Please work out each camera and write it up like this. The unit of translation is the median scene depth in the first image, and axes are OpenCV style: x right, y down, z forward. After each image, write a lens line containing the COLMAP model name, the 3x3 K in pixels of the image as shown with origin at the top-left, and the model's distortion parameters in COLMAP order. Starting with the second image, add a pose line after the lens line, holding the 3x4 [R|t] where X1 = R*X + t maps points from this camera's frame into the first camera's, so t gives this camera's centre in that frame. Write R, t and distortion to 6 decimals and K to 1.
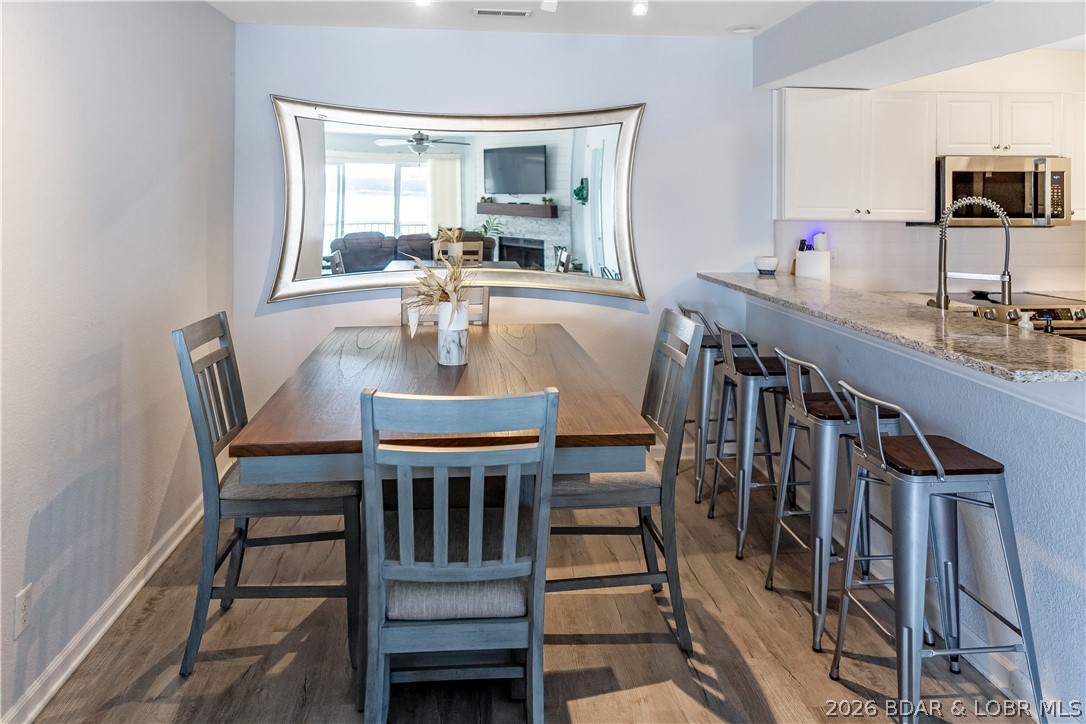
lens RADIAL K [[757.9, 0, 537.8], [0, 757.9, 181.3], [0, 0, 1]] dist [0.028379, 0.001125]
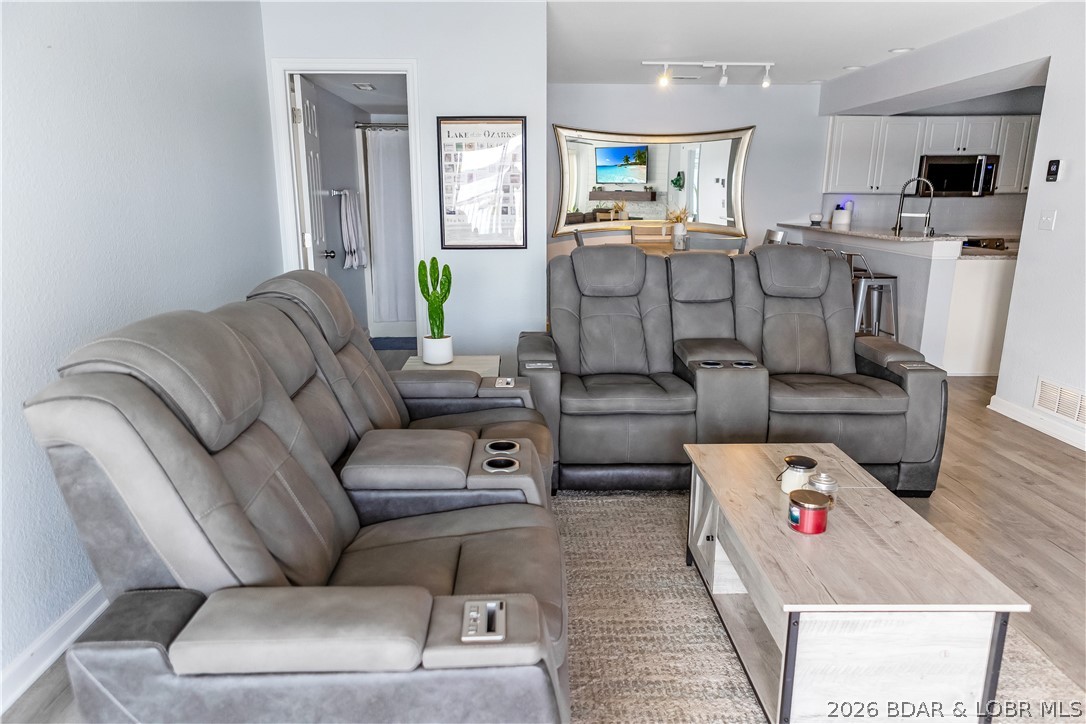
lens RADIAL K [[724.7, 0, 544.4], [0, 724.7, 368.2], [0, 0, 1]] dist [0.007652, 0.004060]
pose [[0.998001, 0.012108, -0.062023, -0.230570], [0.004217, 0.966523, 0.256544, 0.007757], [0.063053, -0.256293, 0.964540, -0.786351]]
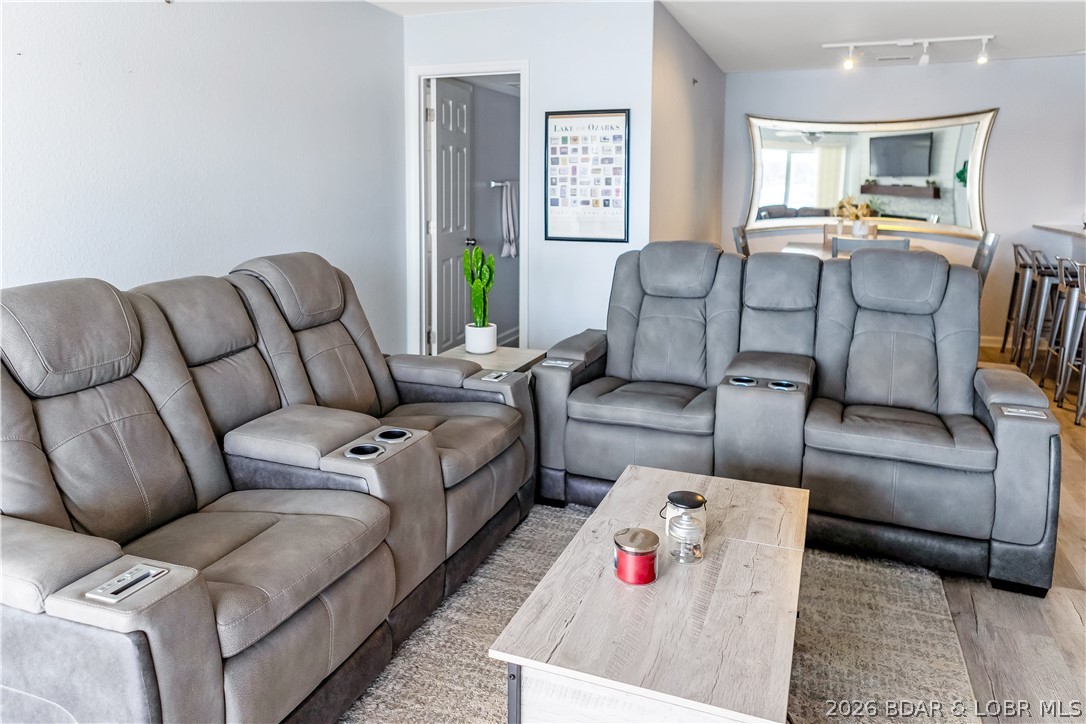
lens RADIAL K [[767.7, 0, 545.2], [0, 767.7, 265.0], [0, 0, 1]] dist [0.014522, 0.004238]
pose [[0.896455, 0.048861, -0.440433, 0.026810], [0.006141, 0.992437, 0.122598, 0.009619], [0.443093, -0.112609, 0.889375, -0.726985]]
